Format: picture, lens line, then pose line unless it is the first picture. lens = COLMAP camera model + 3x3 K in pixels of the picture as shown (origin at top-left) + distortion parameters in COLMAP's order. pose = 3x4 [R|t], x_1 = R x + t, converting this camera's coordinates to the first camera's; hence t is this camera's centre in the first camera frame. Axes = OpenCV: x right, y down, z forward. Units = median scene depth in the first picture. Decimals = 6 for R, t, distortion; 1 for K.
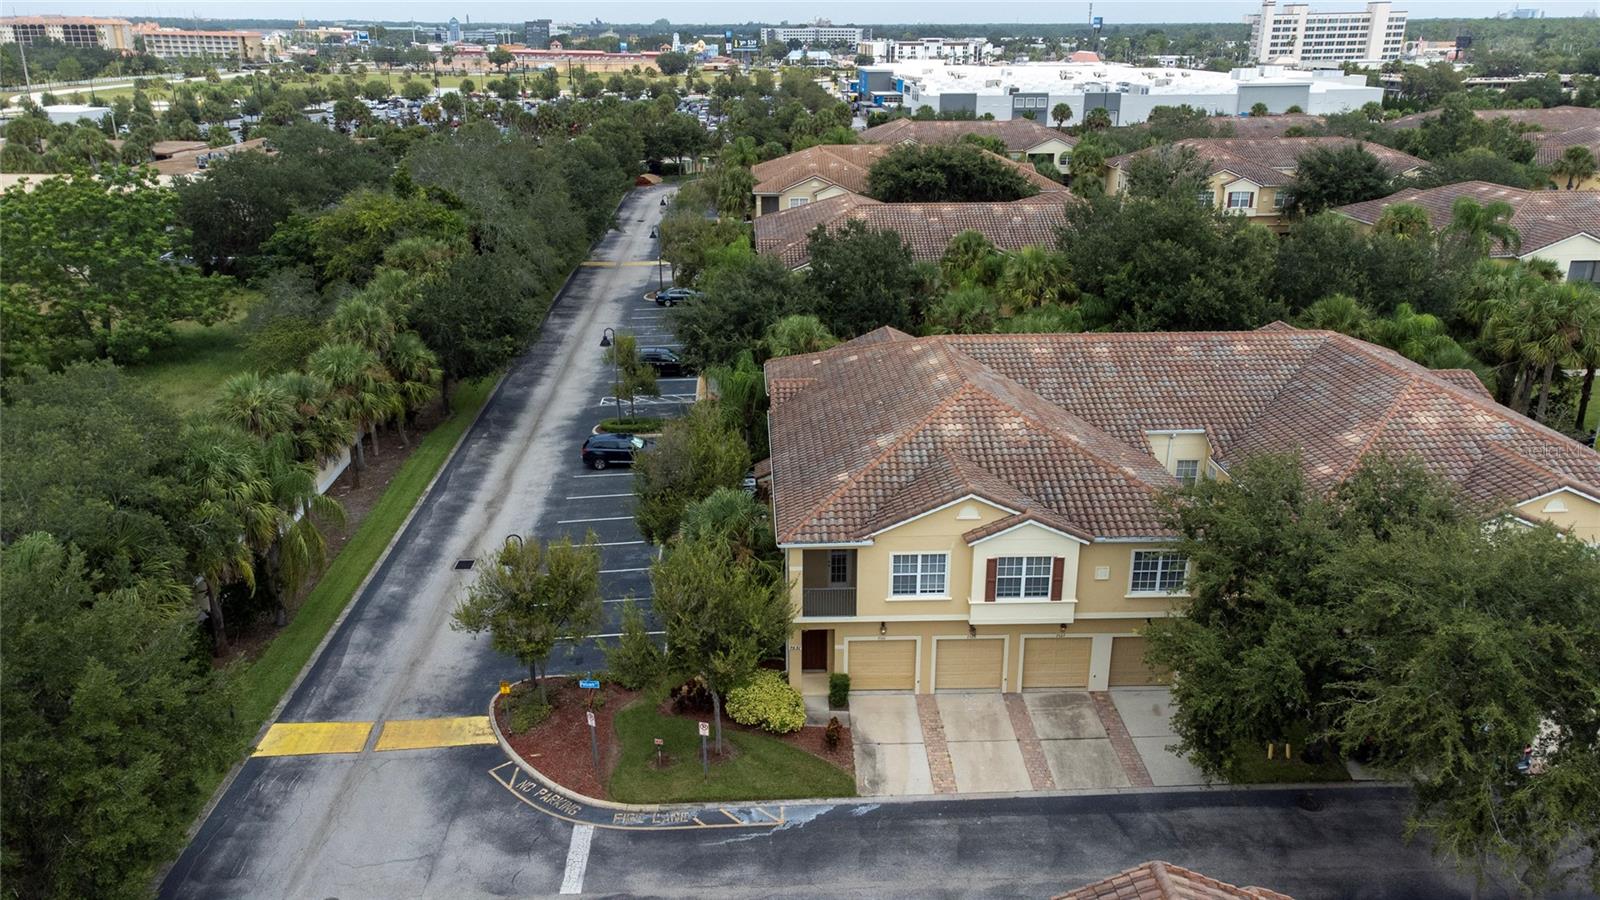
lens RADIAL K [[1182.1, 0, 798.3], [0, 1182.1, 384.8], [0, 0, 1]] dist [0.032211, -0.001178]
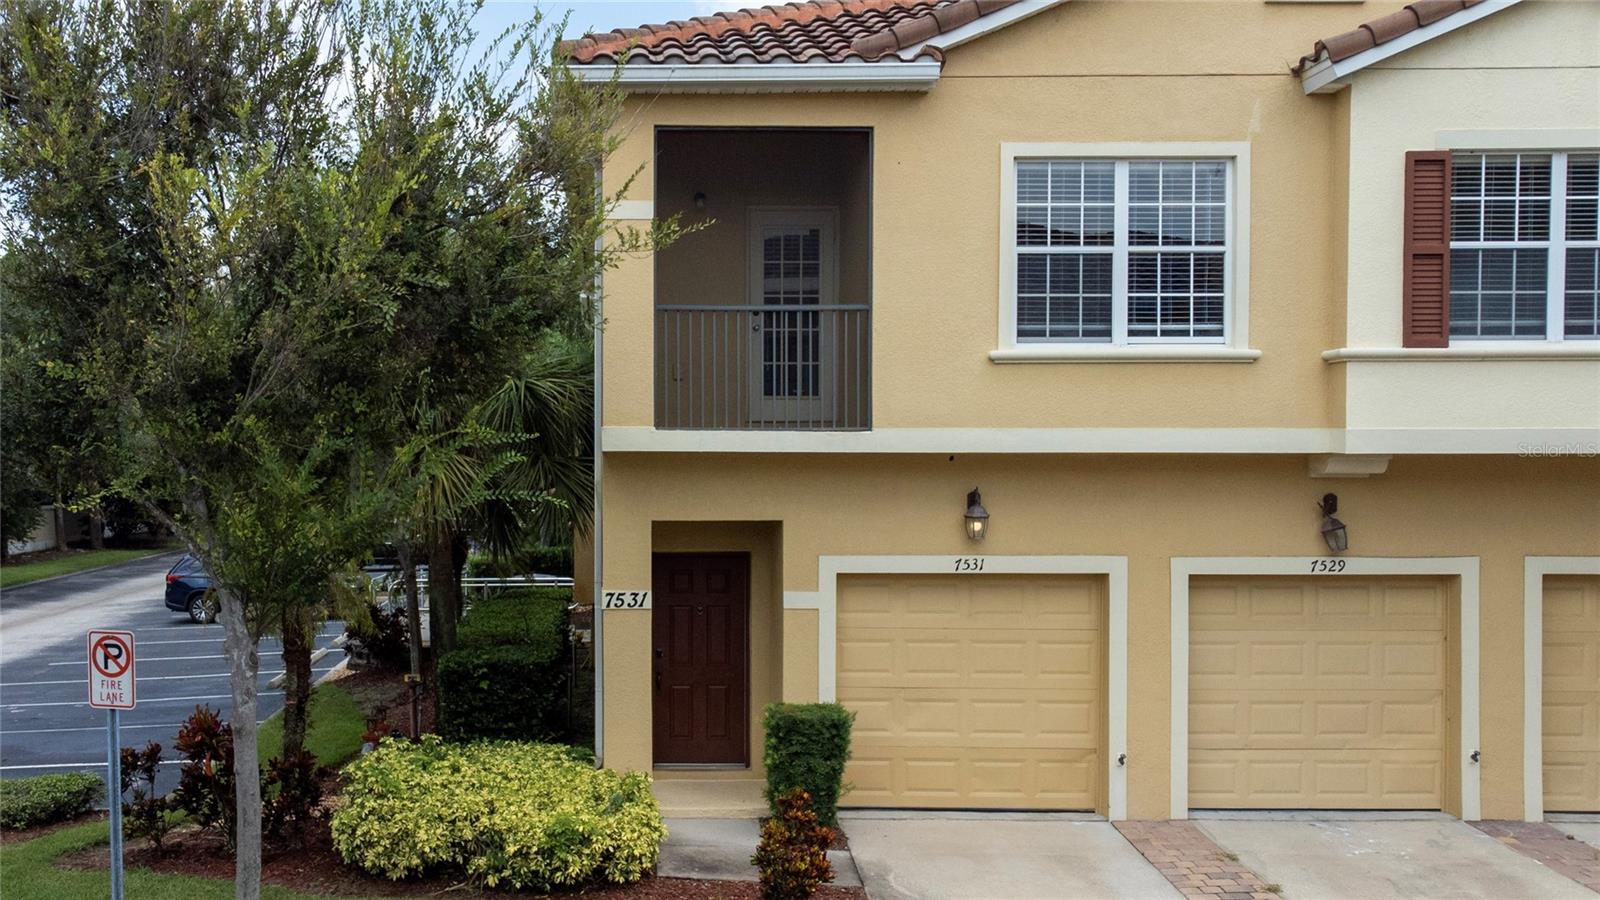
lens RADIAL K [[1411.3, 0, 715.9], [0, 1411.3, 492.3], [0, 0, 1]] dist [0.000022, 0.003838]
pose [[0.999768, -0.001685, -0.021452, 0.023549], [-0.004216, 0.962274, -0.272051, 0.288919], [0.021101, 0.272078, 0.962044, 0.727039]]
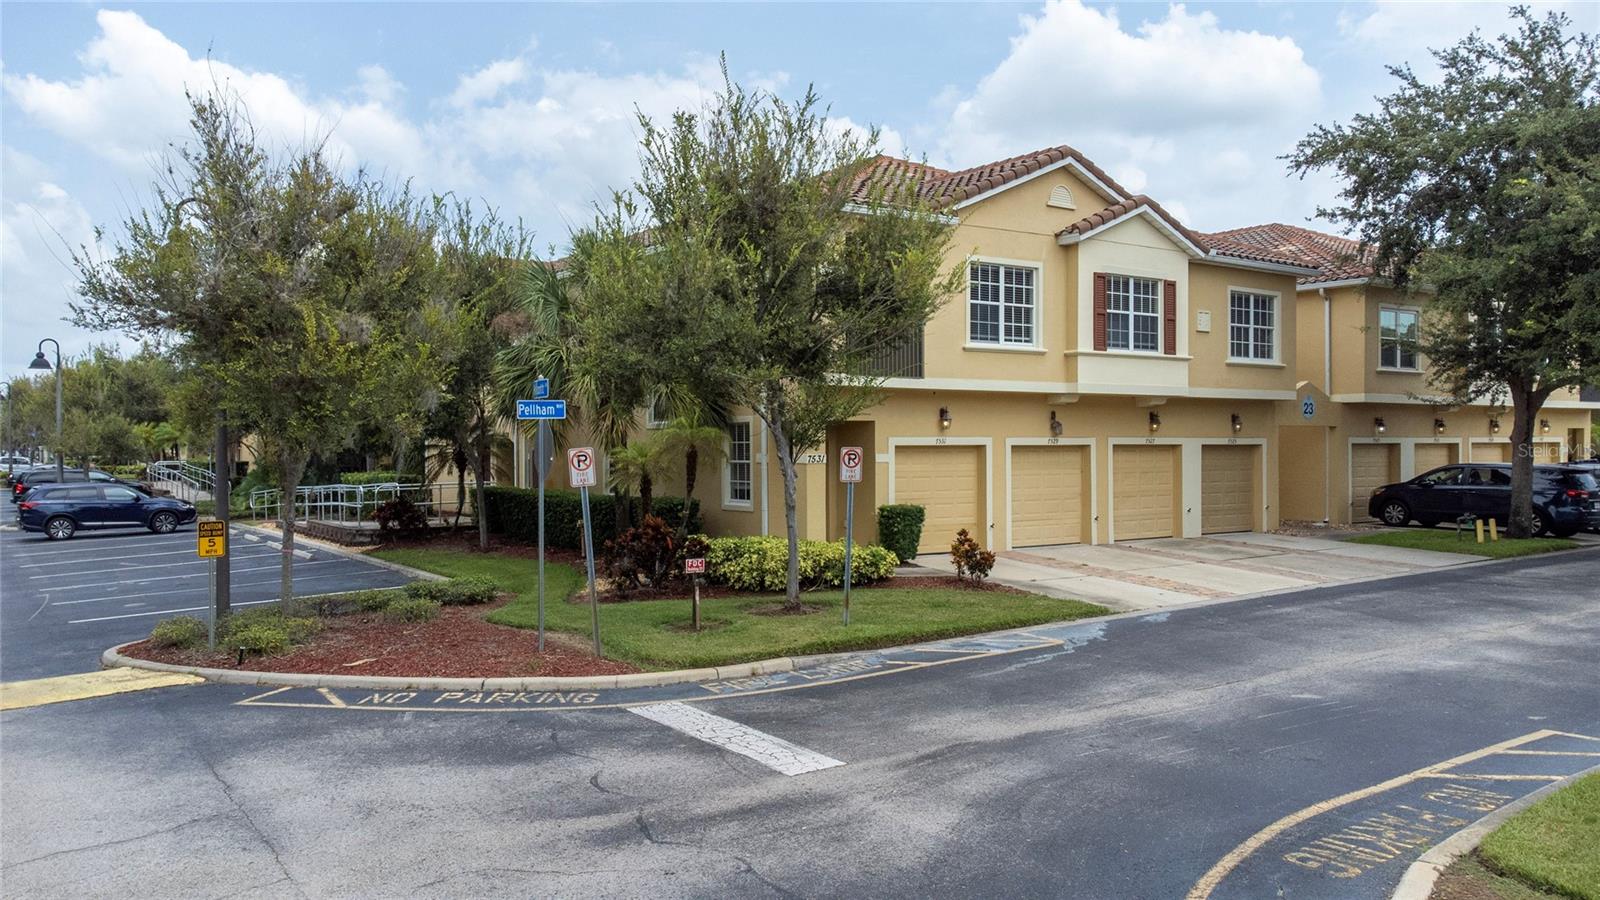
lens RADIAL K [[1183.4, 0, 800.0], [0, 1183.4, 450.0], [0, 0, 1]] dist [0.010622, 0.000353]
pose [[0.837261, -0.011046, 0.546692, -0.295135], [0.161069, 0.960419, -0.227272, 0.342721], [-0.522543, 0.278341, 0.805900, 0.605916]]
